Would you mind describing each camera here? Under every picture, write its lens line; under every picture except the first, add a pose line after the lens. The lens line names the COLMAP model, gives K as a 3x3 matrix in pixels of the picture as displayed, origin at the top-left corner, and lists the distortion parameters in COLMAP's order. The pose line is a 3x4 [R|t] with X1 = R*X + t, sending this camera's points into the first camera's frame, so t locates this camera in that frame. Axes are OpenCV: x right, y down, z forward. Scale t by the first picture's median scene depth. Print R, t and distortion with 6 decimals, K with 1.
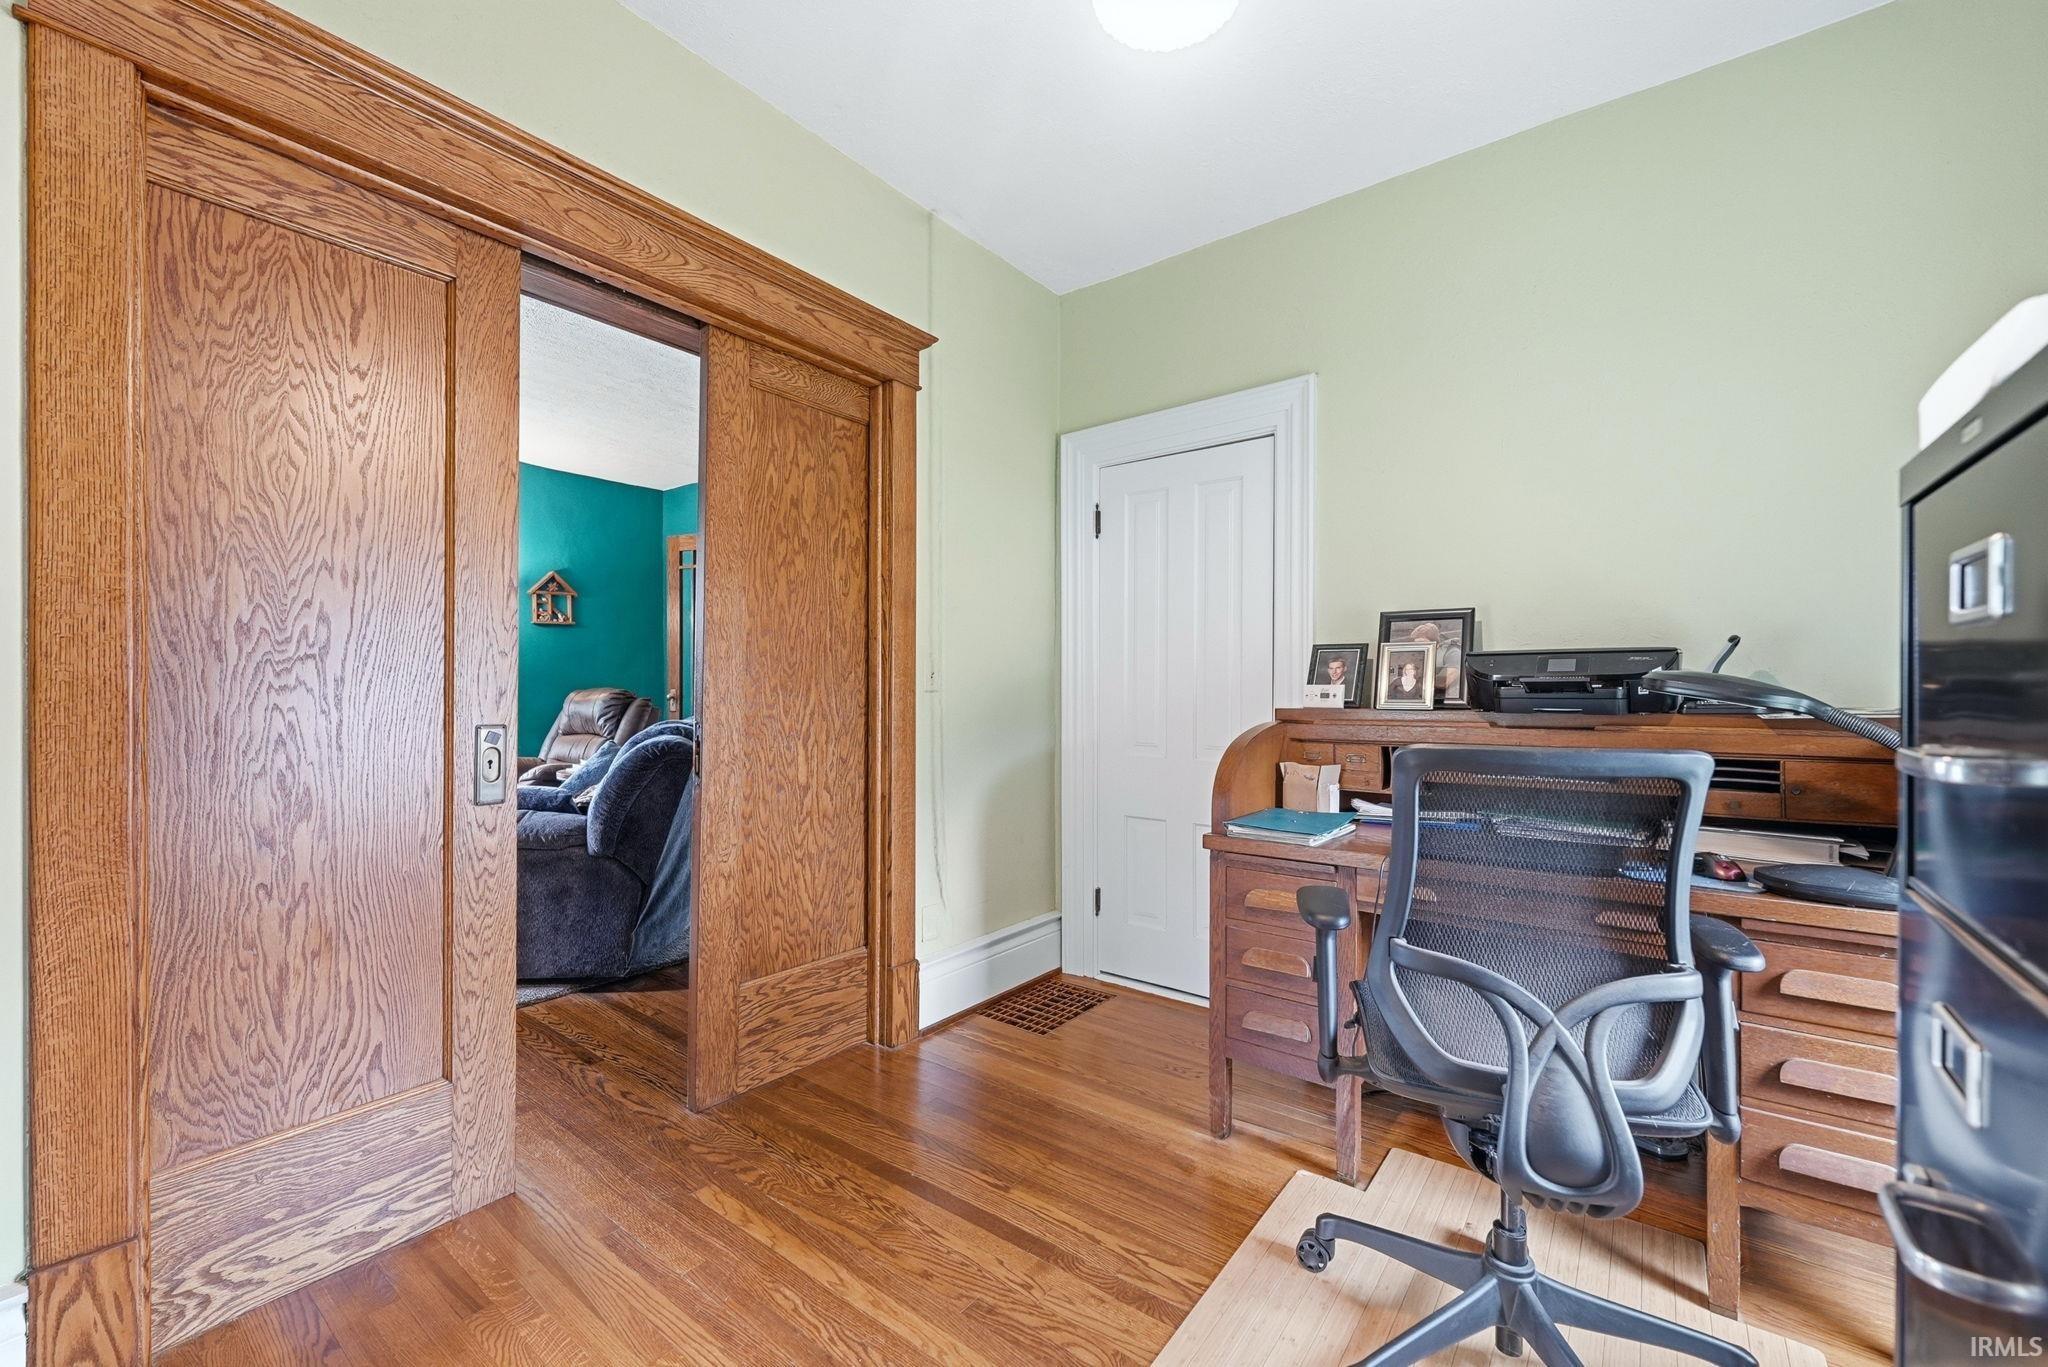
lens RADIAL K [[849.4, 0, 1022.4], [0, 849.4, 674.8], [0, 0, 1]] dist [0.001807, -0.001727]
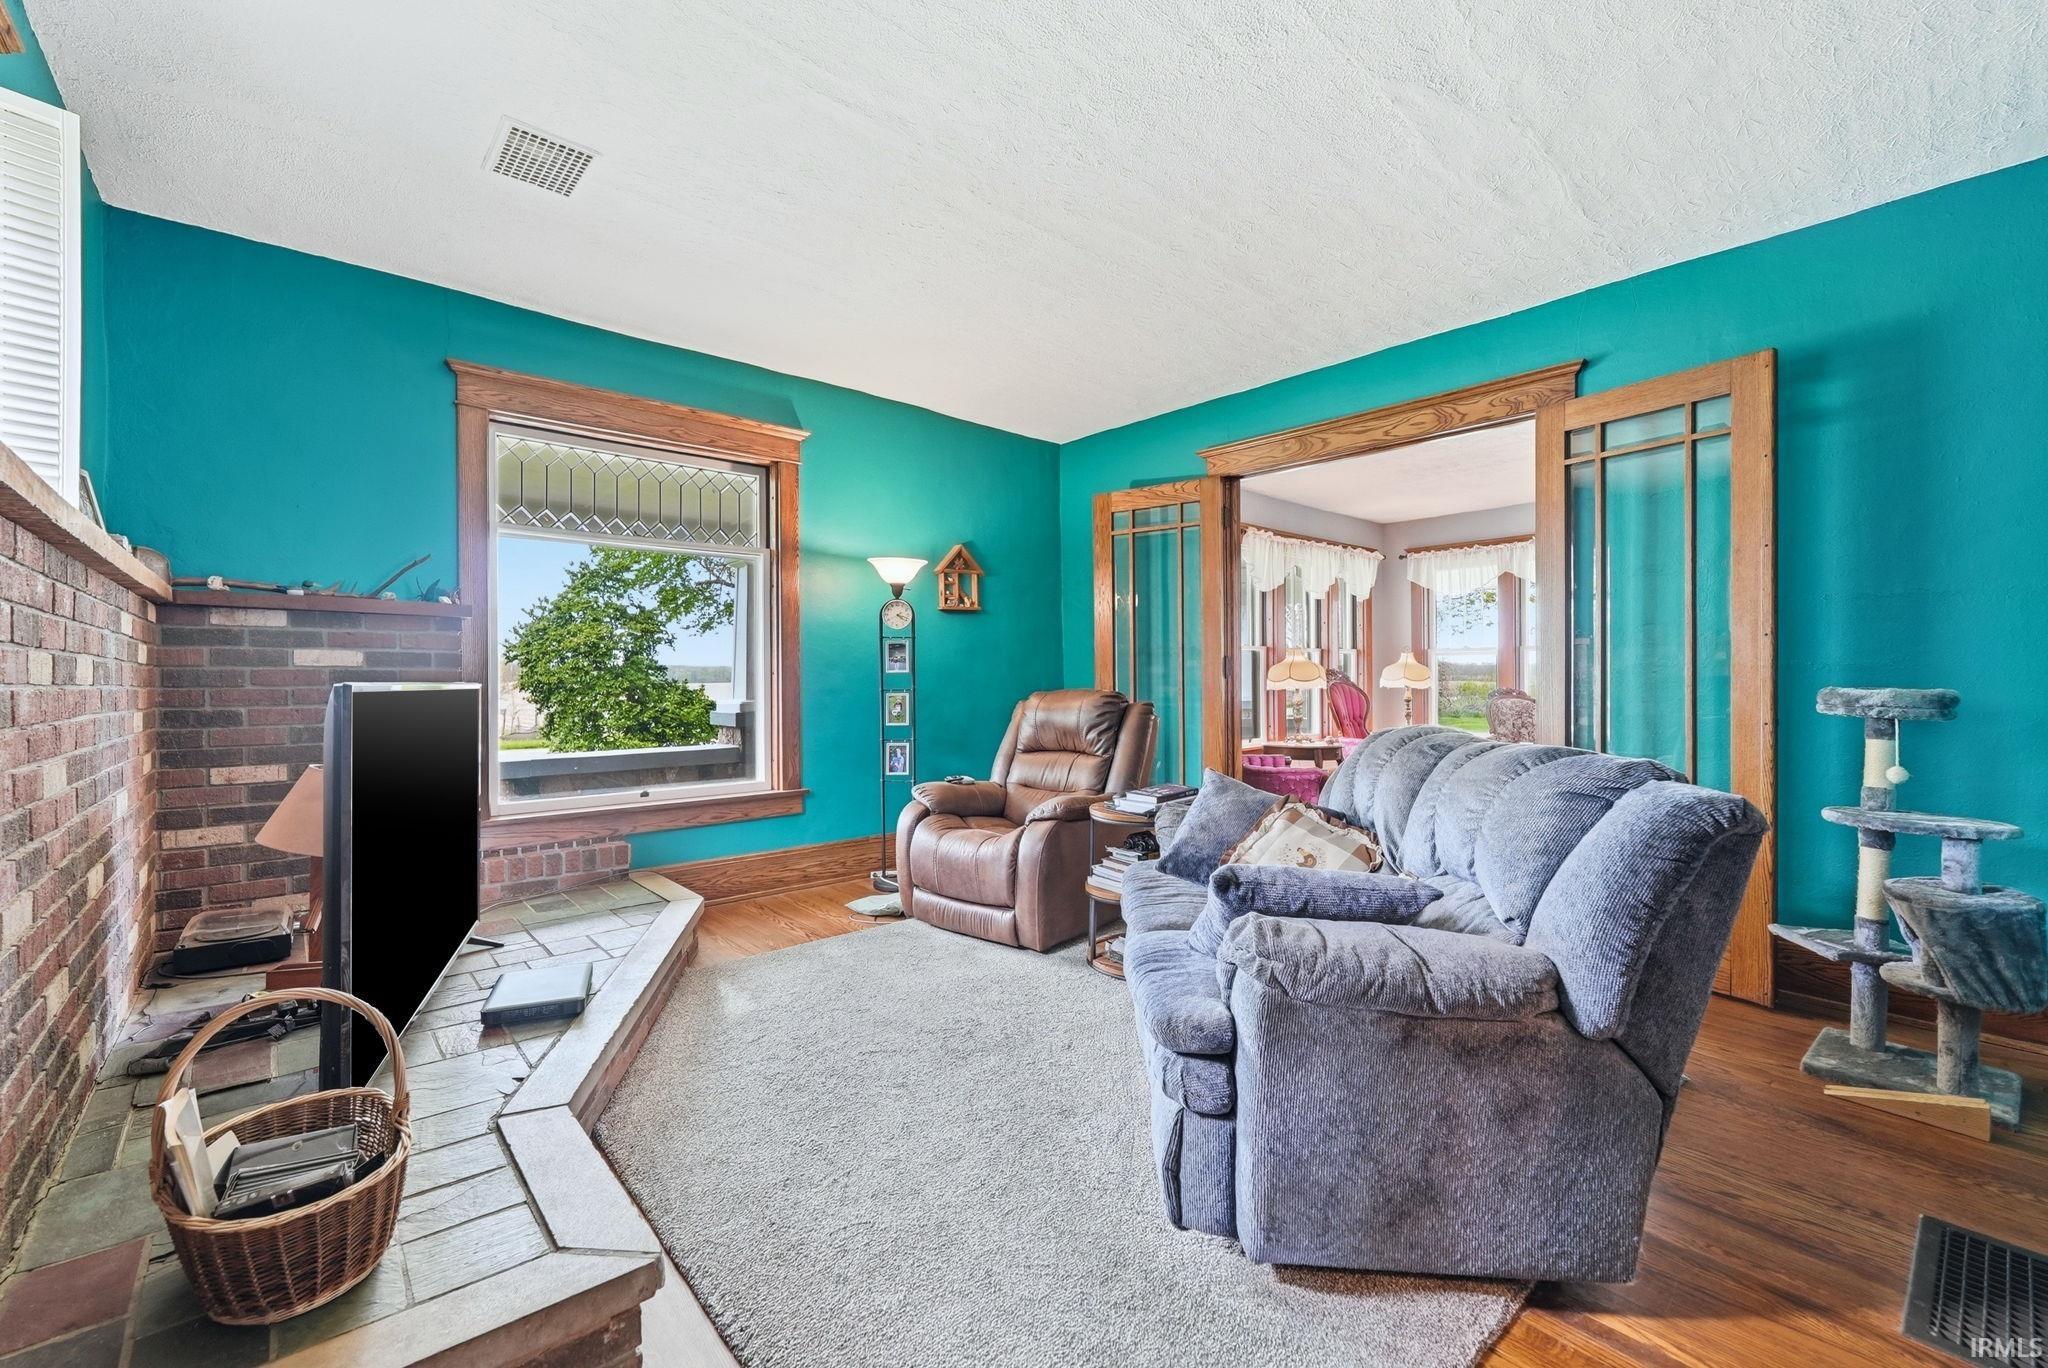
lens RADIAL K [[849.4, 0, 1014.4], [0, 849.4, 680.9], [0, 0, 1]] dist [0.001807, -0.001727]
pose [[0.980530, -0.008143, -0.196200, -0.349415], [0.009231, 0.999947, 0.004630, 0.003762], [0.196152, -0.006351, 0.980553, 0.225912]]
